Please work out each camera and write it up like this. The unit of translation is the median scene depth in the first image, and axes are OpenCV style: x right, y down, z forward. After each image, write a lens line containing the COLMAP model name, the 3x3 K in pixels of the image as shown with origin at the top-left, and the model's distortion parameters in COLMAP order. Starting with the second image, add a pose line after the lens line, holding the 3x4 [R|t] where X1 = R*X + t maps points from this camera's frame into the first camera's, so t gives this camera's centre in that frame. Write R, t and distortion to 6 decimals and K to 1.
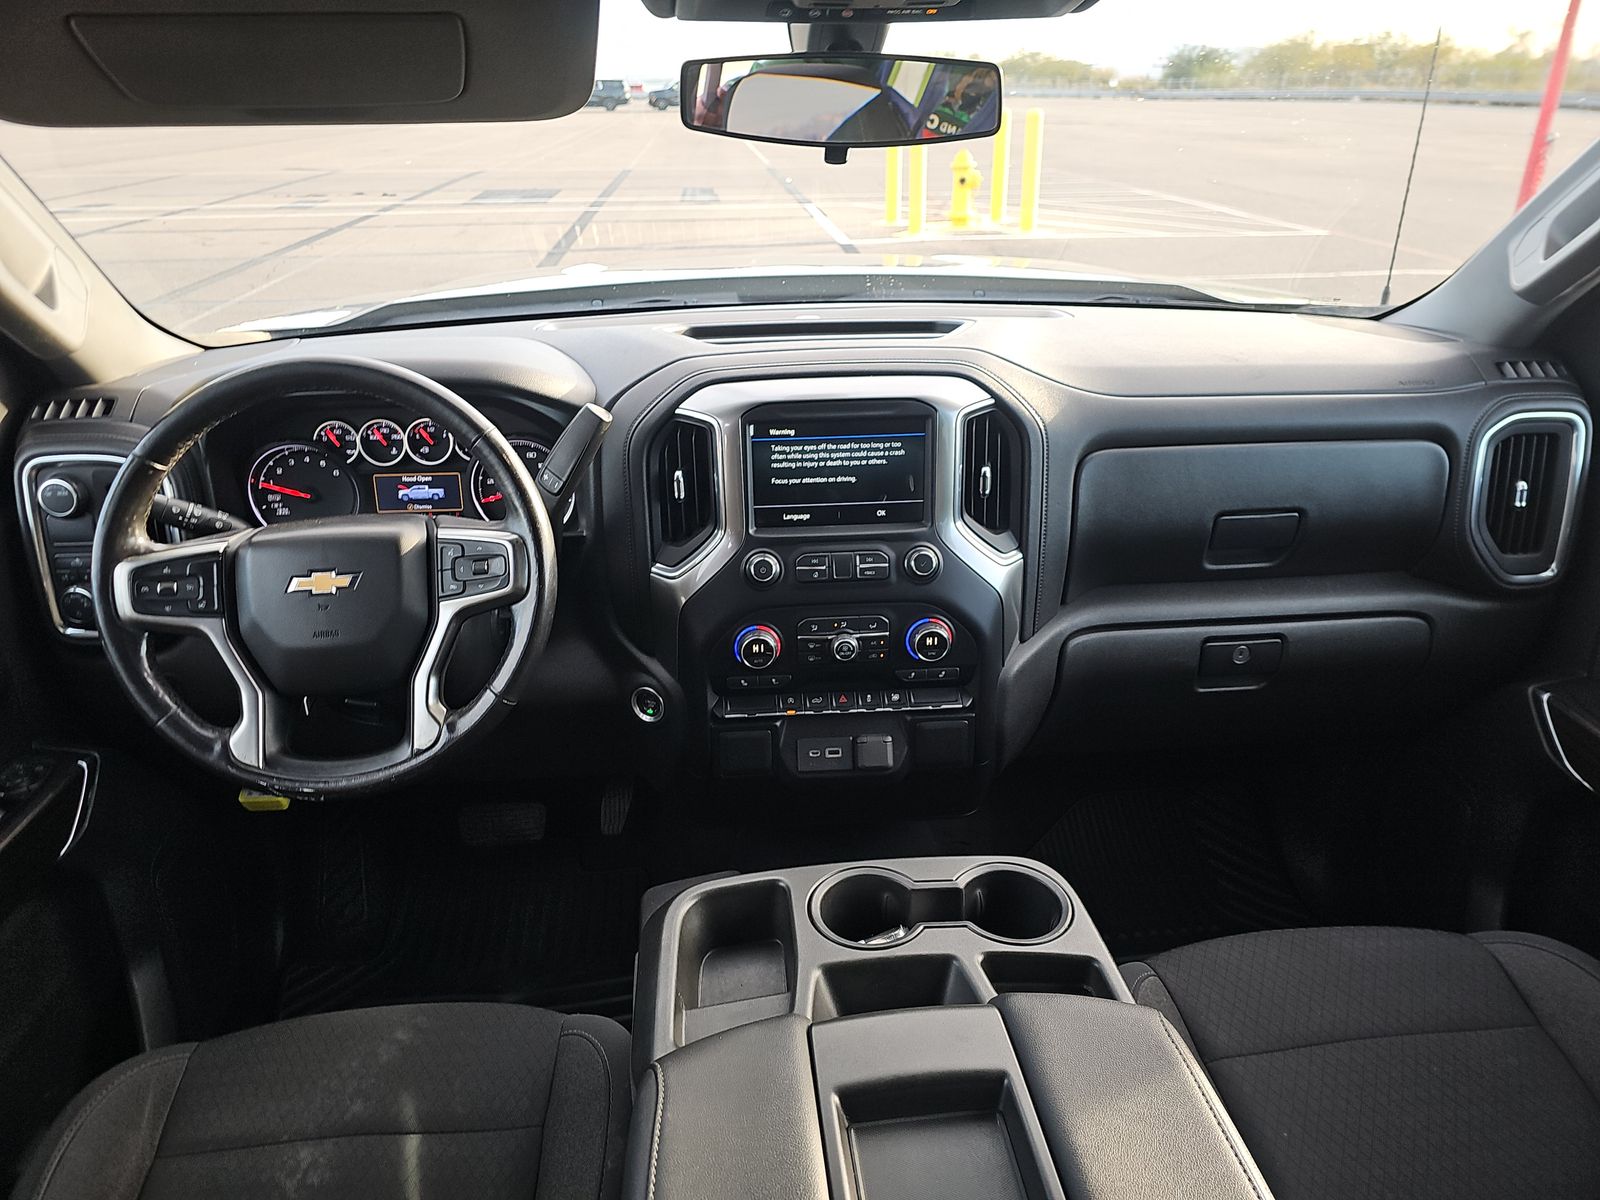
lens RADIAL K [[1058.2, 0, 800.0], [0, 1058.2, 600.0], [0, 0, 1]] dist [0.000443, 0.056059]
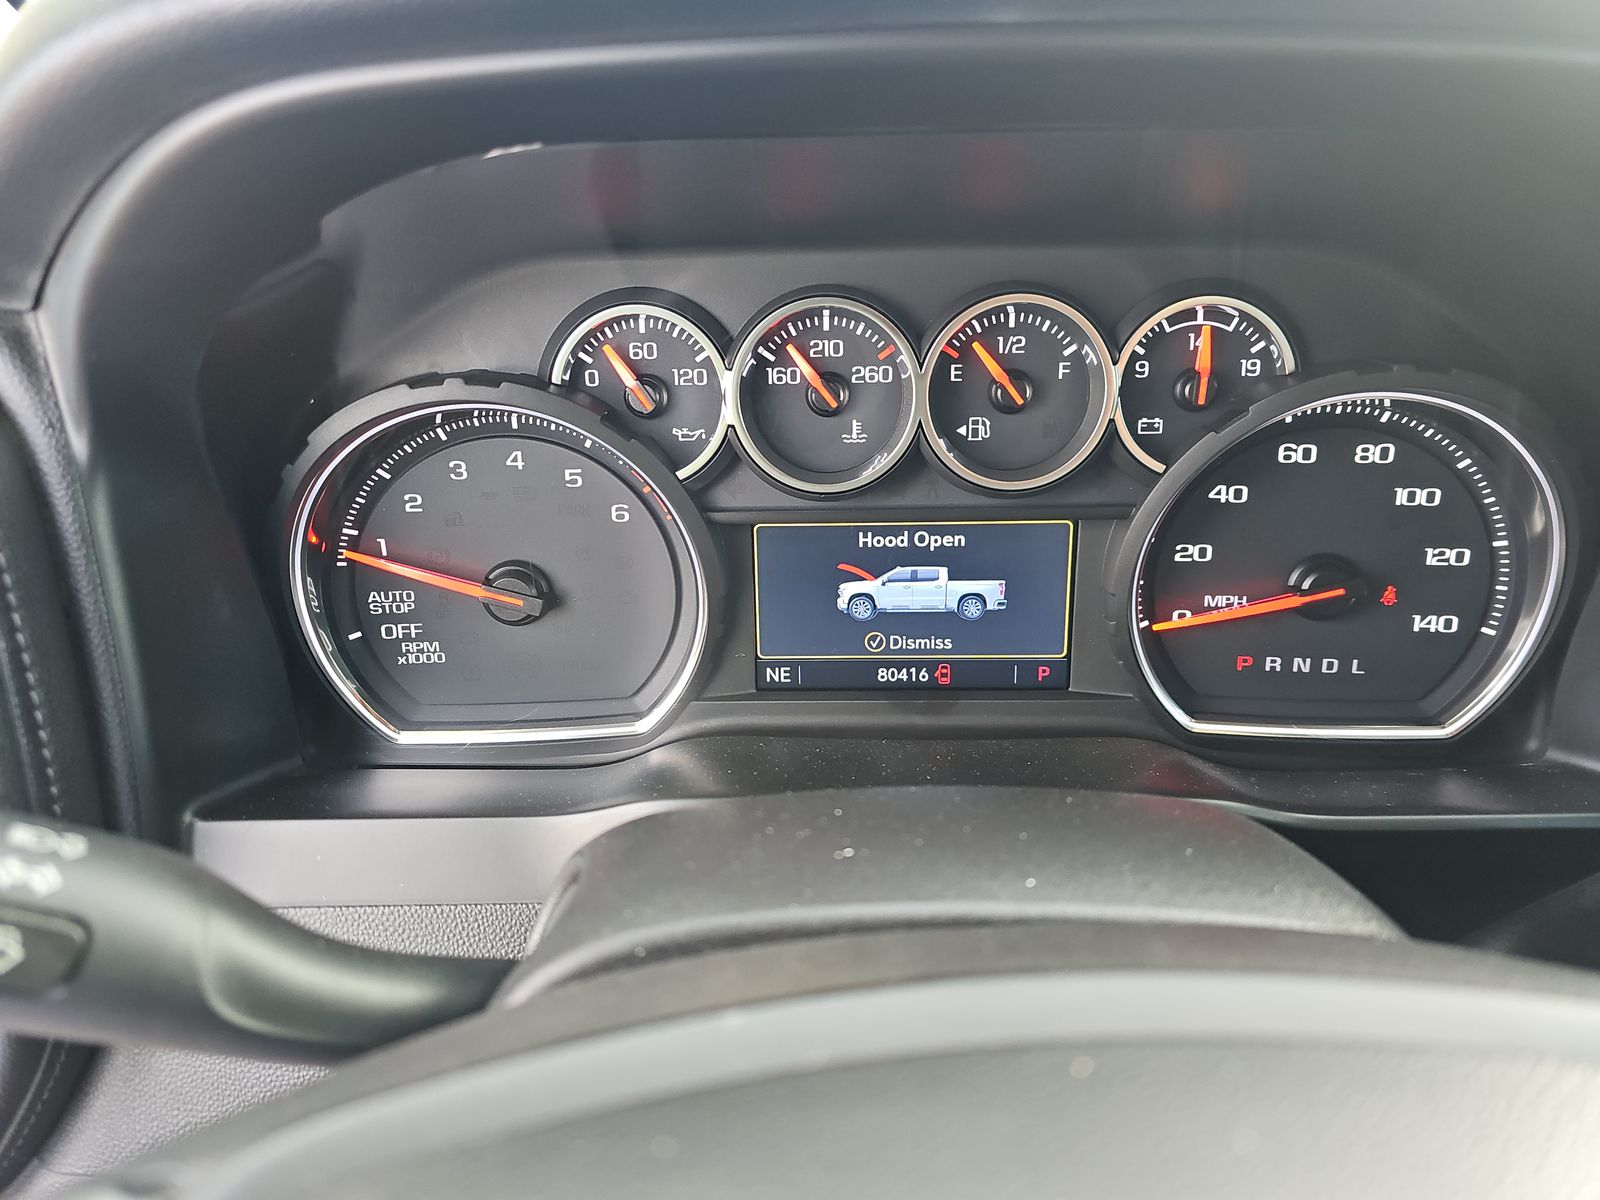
lens RADIAL K [[943.2, 0, 800.0], [0, 943.2, 600.0], [0, 0, 1]] dist [-0.005144, -0.002767]
pose [[0.998241, 0.027082, -0.052743, -0.387825], [-0.026221, 0.999512, 0.016956, -0.105677], [0.053177, -0.015543, 0.998464, 0.784685]]
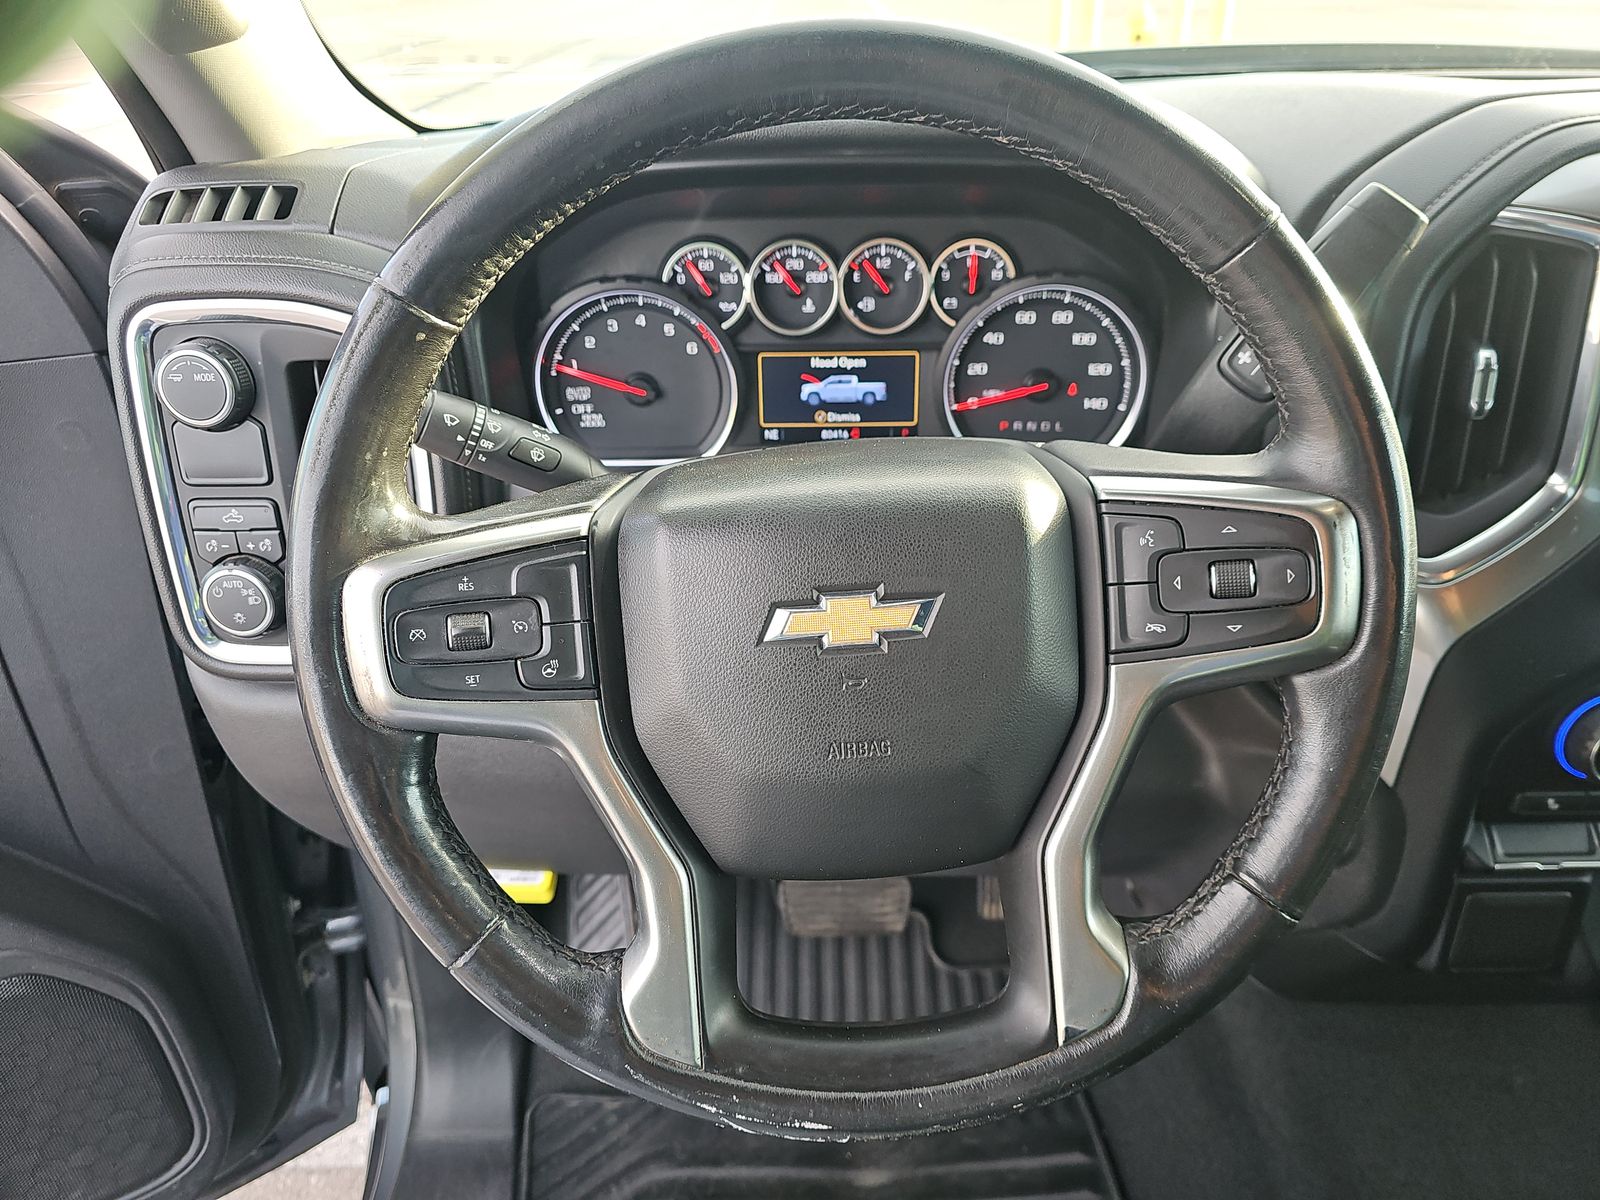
lens RADIAL K [[943.2, 0, 800.0], [0, 943.2, 600.0], [0, 0, 1]] dist [-0.005144, -0.002767]
pose [[0.998787, 0.030418, -0.038723, -0.369595], [-0.025851, 0.993211, 0.113420, -0.051209], [0.041910, -0.112281, 0.992792, 0.534224]]
